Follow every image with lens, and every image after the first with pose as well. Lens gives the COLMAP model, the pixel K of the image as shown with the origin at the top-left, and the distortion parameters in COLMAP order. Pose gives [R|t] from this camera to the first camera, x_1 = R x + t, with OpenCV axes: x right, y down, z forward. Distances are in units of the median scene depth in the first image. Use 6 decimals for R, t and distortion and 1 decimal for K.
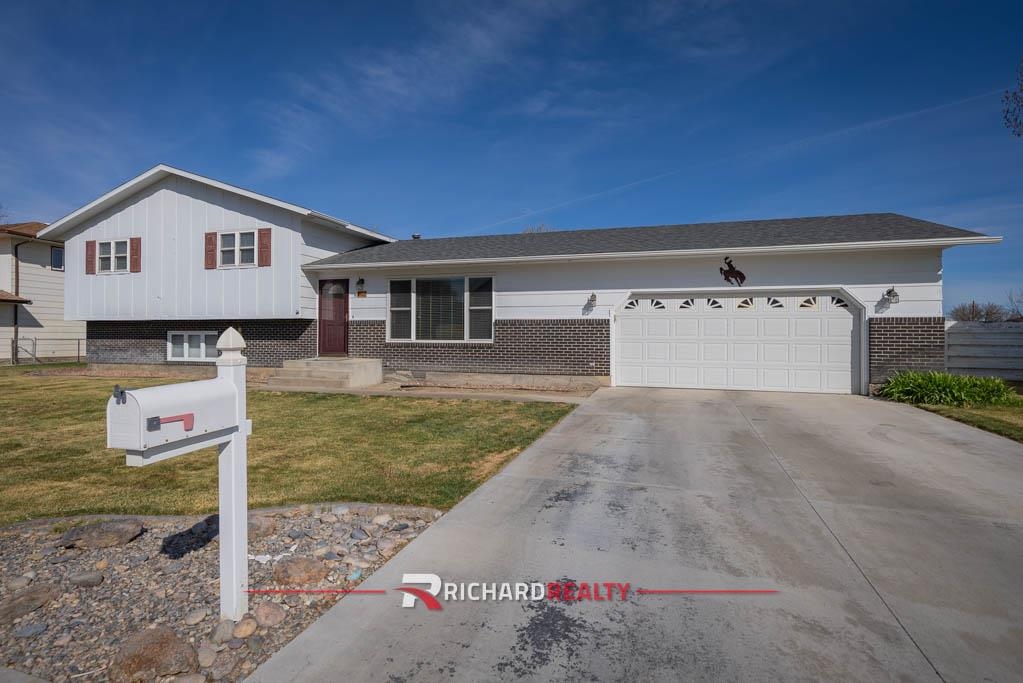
lens RADIAL K [[511.2, 0, 515.1], [0, 511.2, 330.3], [0, 0, 1]] dist [0.005895, 0.000575]
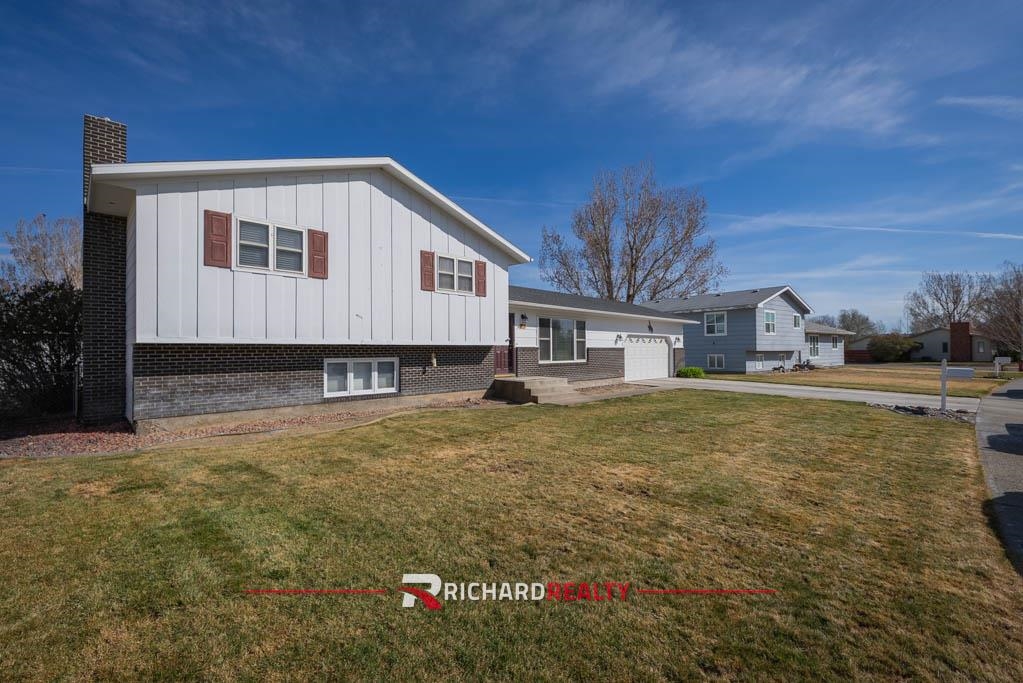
lens RADIAL K [[461.9, 0, 511.5], [0, 461.9, 341.5], [0, 0, 1]] dist [-0.000121, 0.000019]
pose [[0.434096, 0.012975, 0.900773, -1.430199], [-0.001310, 0.999904, -0.013772, -0.017878], [-0.900866, 0.004799, 0.434072, 0.557892]]
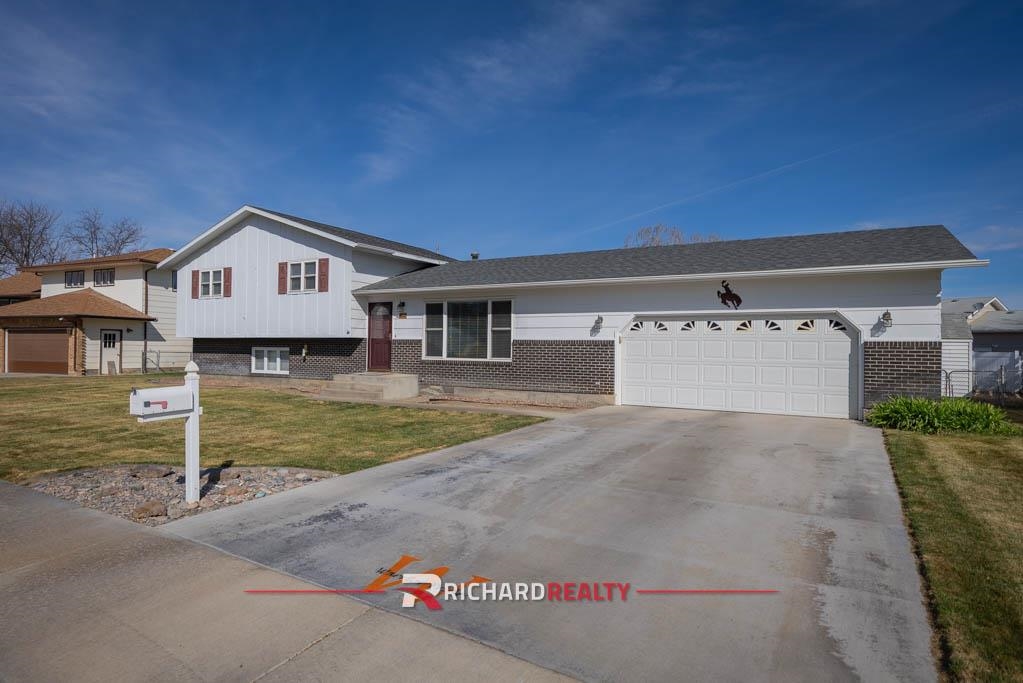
lens RADIAL K [[571.9, 0, 511.5], [0, 571.9, 341.5], [0, 0, 1]] dist [0.016091, -0.000056]
pose [[0.976989, 0.004752, -0.213236, 0.206837], [-0.005058, 0.999987, -0.000890, -0.015750], [0.213229, 0.001949, 0.977000, -0.169705]]
